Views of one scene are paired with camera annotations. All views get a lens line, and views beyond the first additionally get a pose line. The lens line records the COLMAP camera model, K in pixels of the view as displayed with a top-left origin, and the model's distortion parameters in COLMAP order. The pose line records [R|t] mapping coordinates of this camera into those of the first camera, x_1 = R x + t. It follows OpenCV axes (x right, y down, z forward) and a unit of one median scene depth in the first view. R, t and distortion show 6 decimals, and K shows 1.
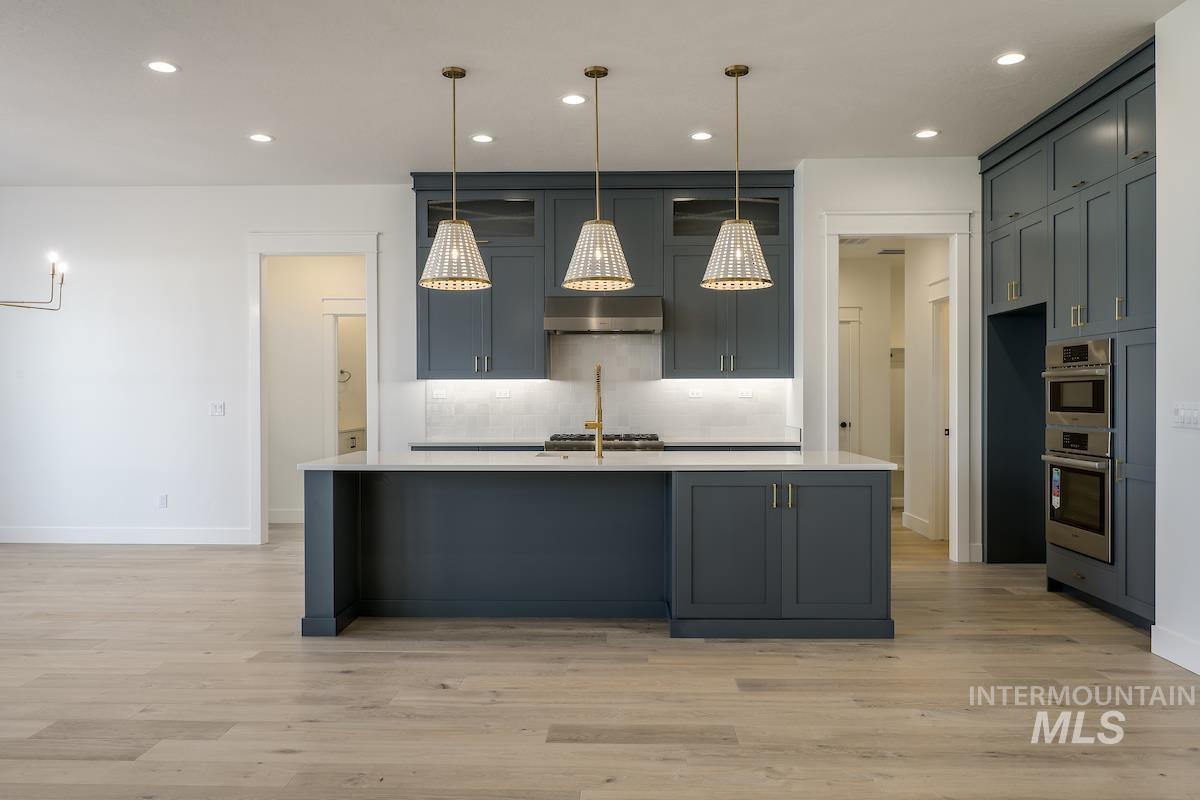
lens RADIAL K [[888.5, 0, 601.3], [0, 888.5, 399.0], [0, 0, 1]] dist [-0.004061, 0.000480]
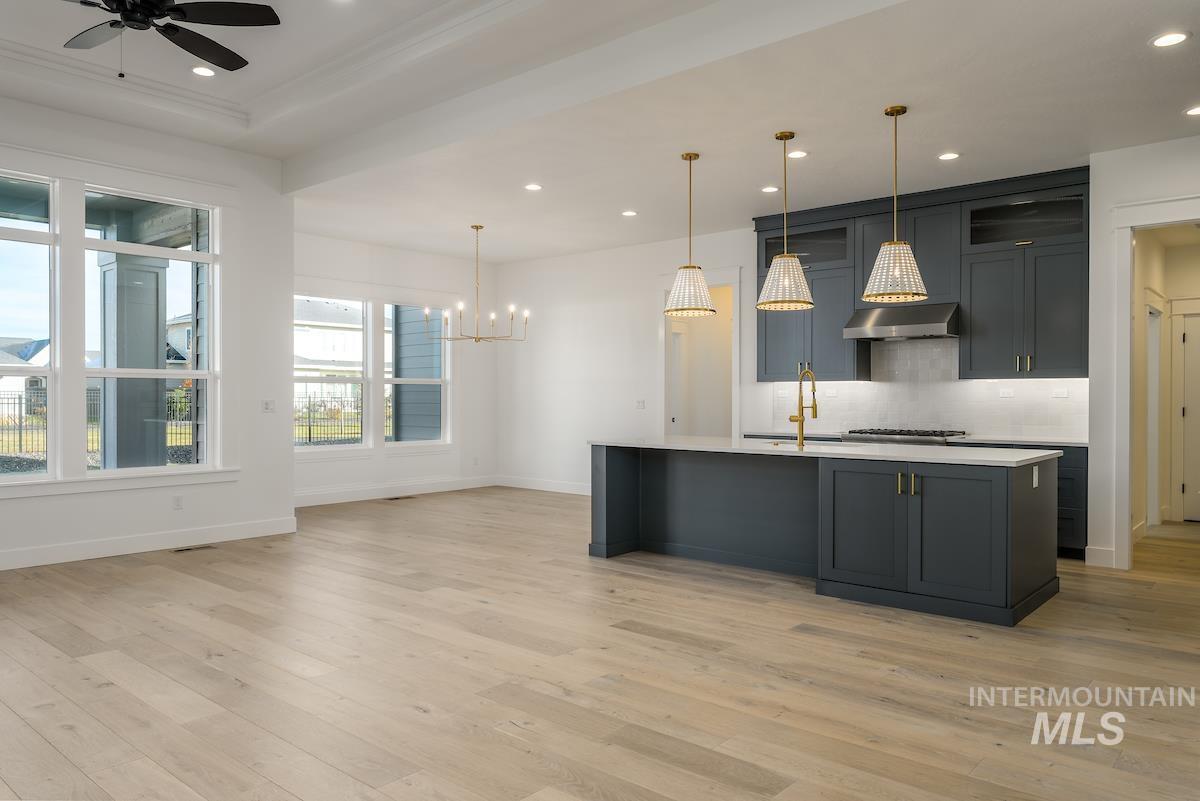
lens RADIAL K [[818.7, 0, 600.4], [0, 818.7, 401.9], [0, 0, 1]] dist [-0.021753, 0.002805]
pose [[0.768613, 0.006207, -0.639684, 0.438005], [-0.003537, 0.999979, 0.005453, 0.000540], [0.639705, -0.001929, 0.768618, -0.037207]]
